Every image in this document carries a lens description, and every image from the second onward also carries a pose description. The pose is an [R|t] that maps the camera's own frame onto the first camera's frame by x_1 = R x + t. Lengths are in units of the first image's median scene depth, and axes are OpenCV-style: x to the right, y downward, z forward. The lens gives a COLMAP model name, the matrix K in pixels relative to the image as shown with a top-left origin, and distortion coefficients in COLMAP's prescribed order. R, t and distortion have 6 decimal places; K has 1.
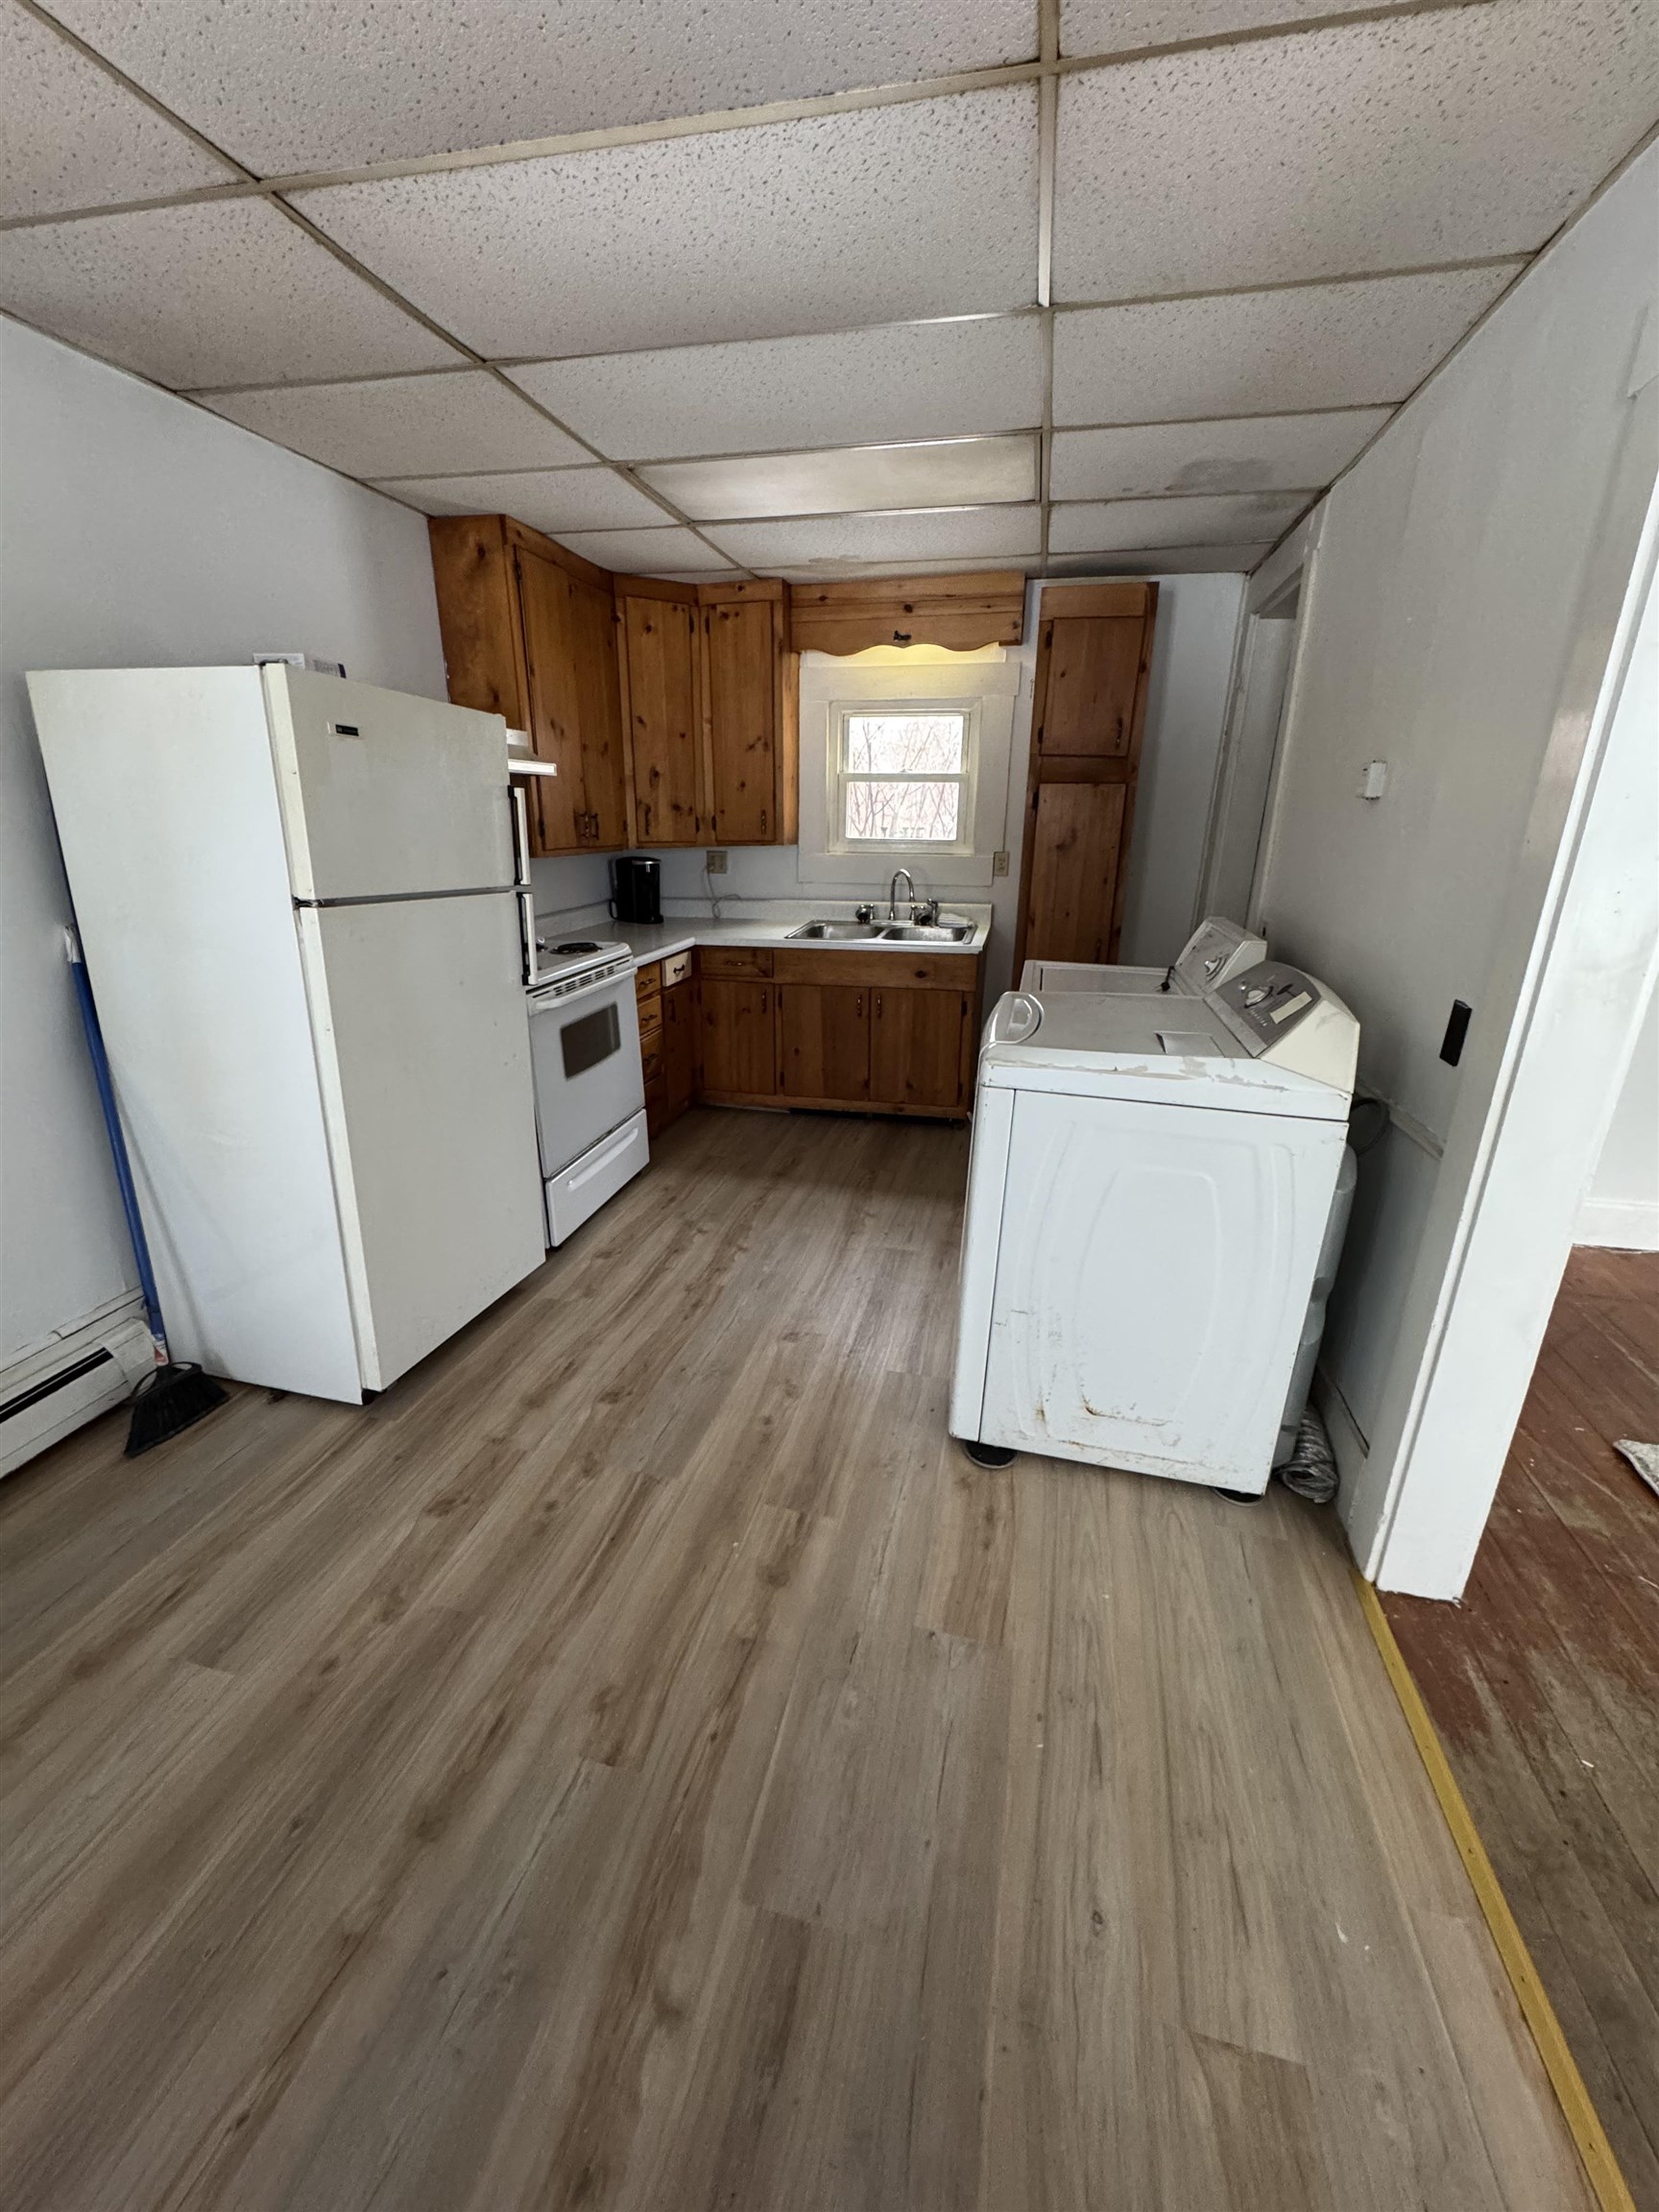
lens RADIAL K [[876.4, 0, 830.1], [0, 876.4, 1103.3], [0, 0, 1]] dist [-0.003783, 0.000512]
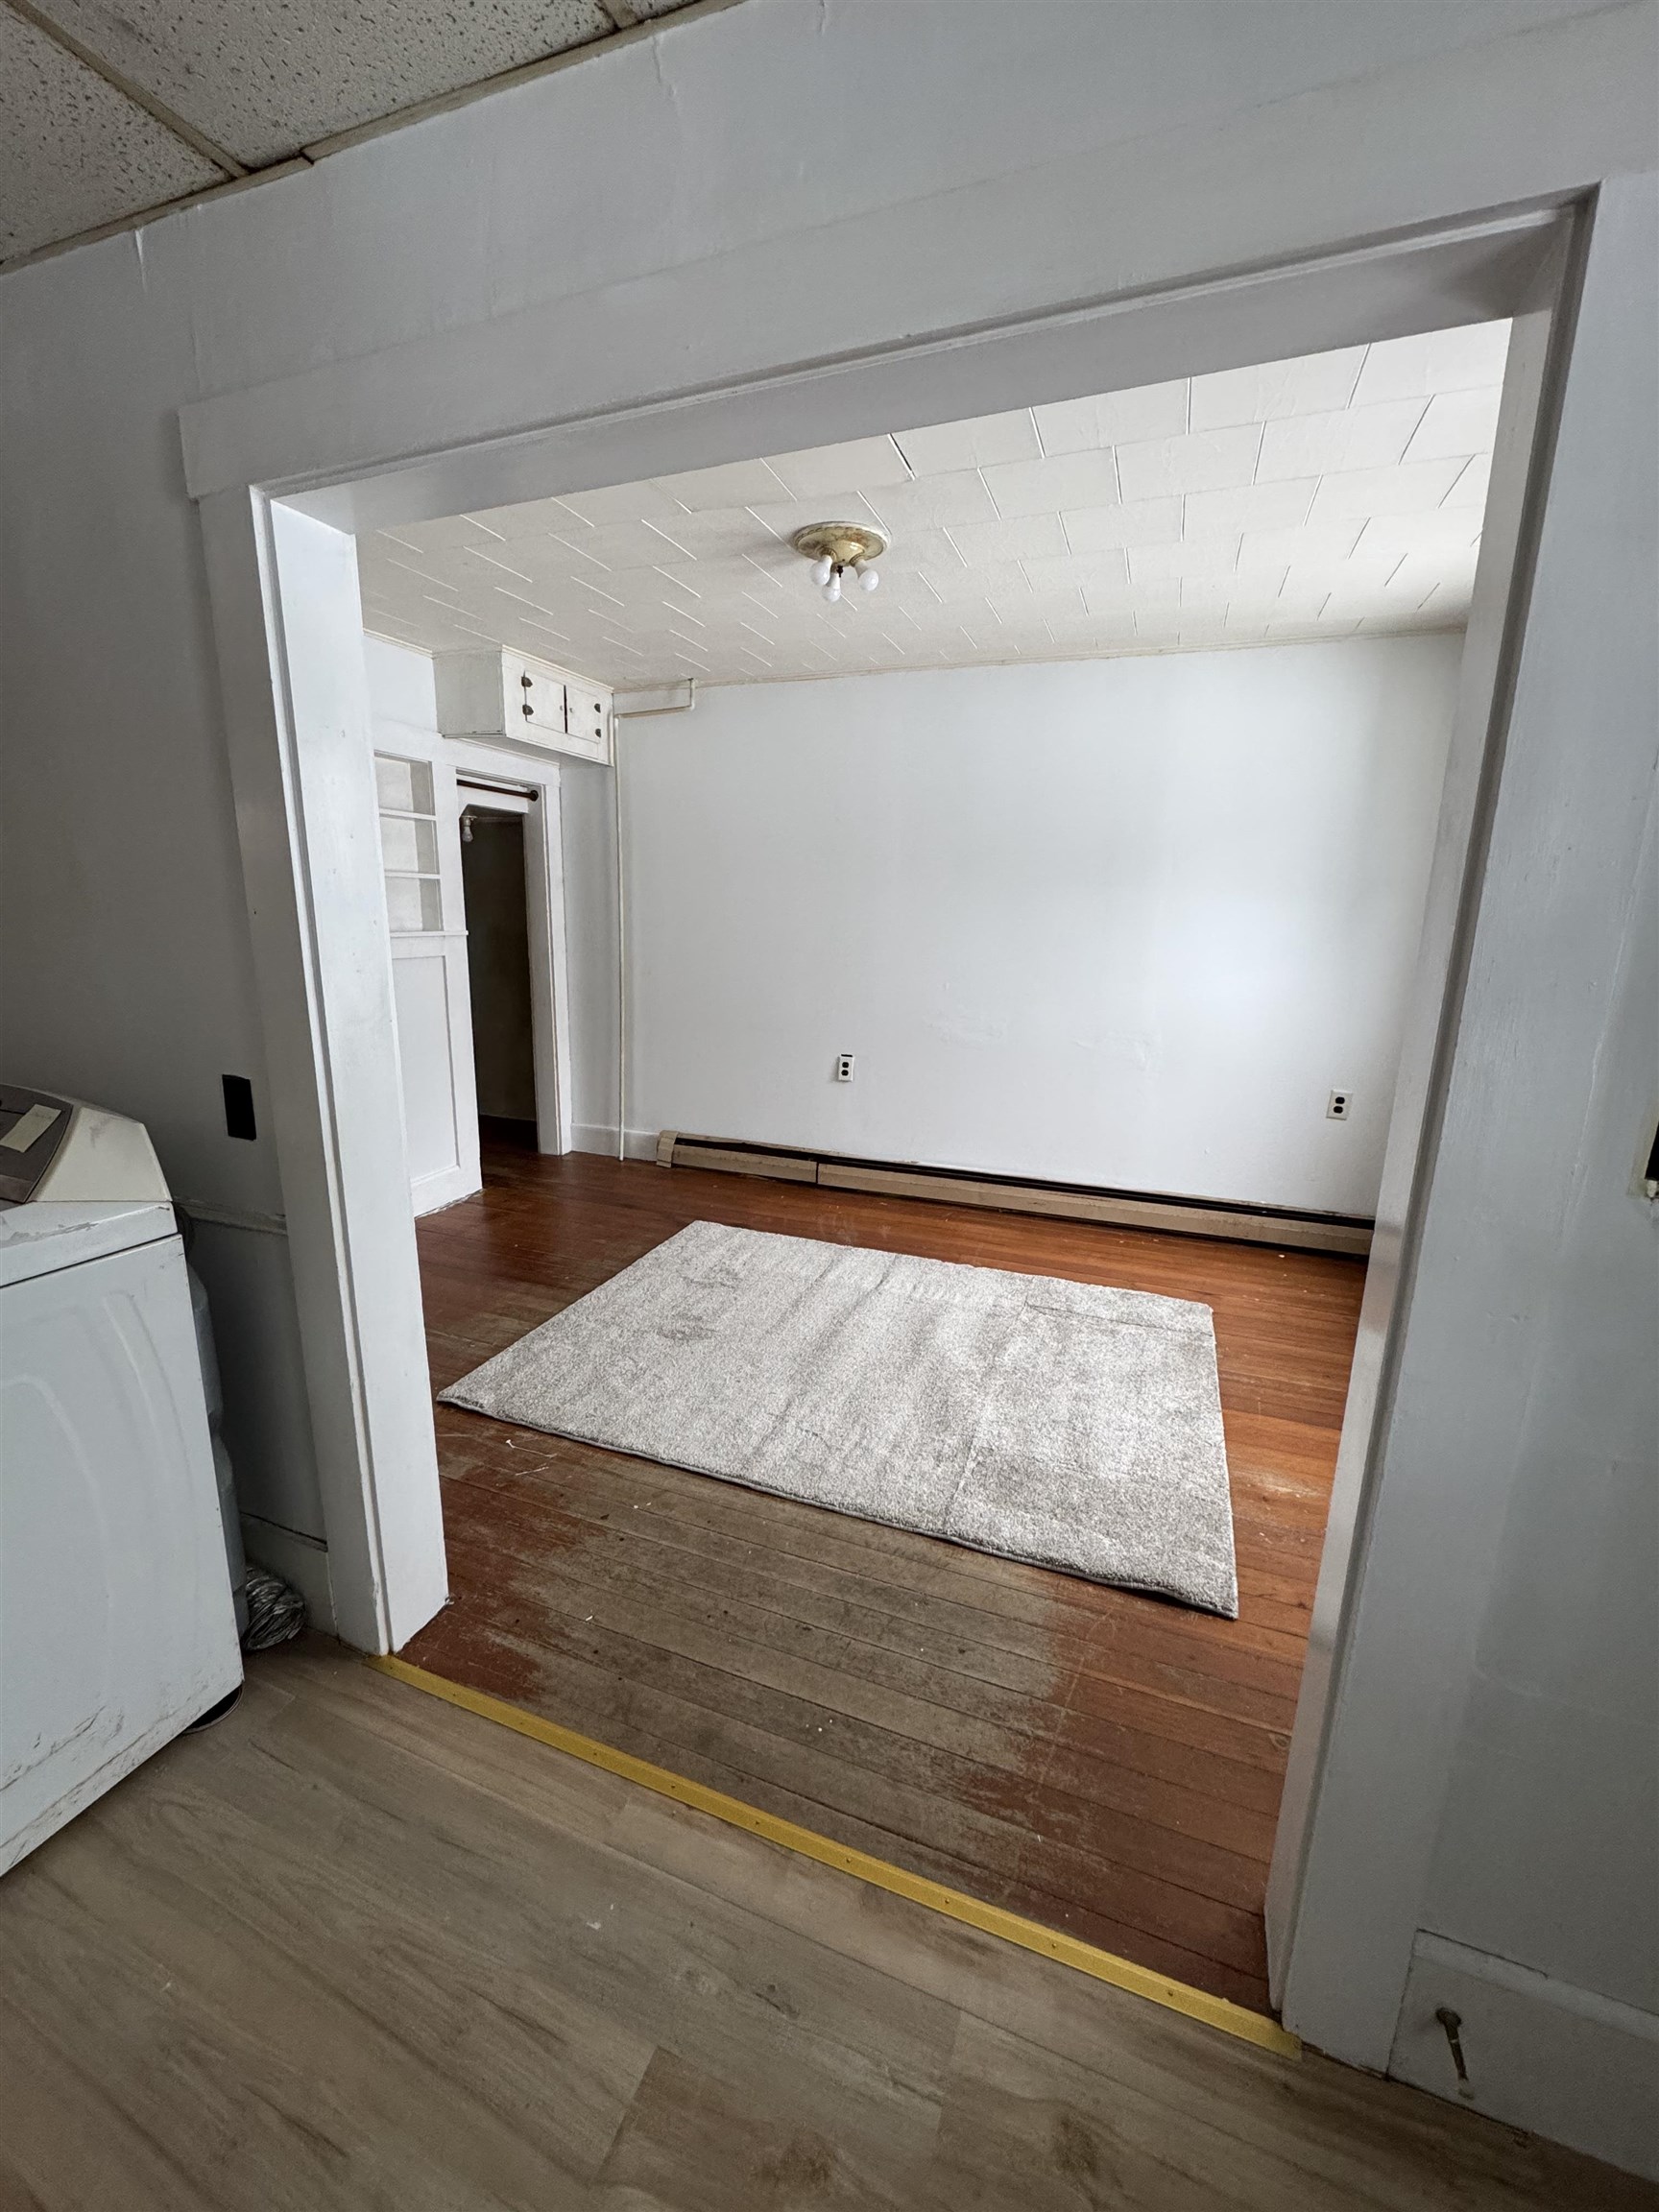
lens RADIAL K [[876.4, 0, 825.3], [0, 876.4, 1102.7], [0, 0, 1]] dist [-0.003783, 0.000512]
pose [[0.141135, -0.228130, 0.963347, -0.104352], [0.296314, 0.938211, 0.178766, -0.055291], [-0.944605, 0.260223, 0.200013, 0.165789]]
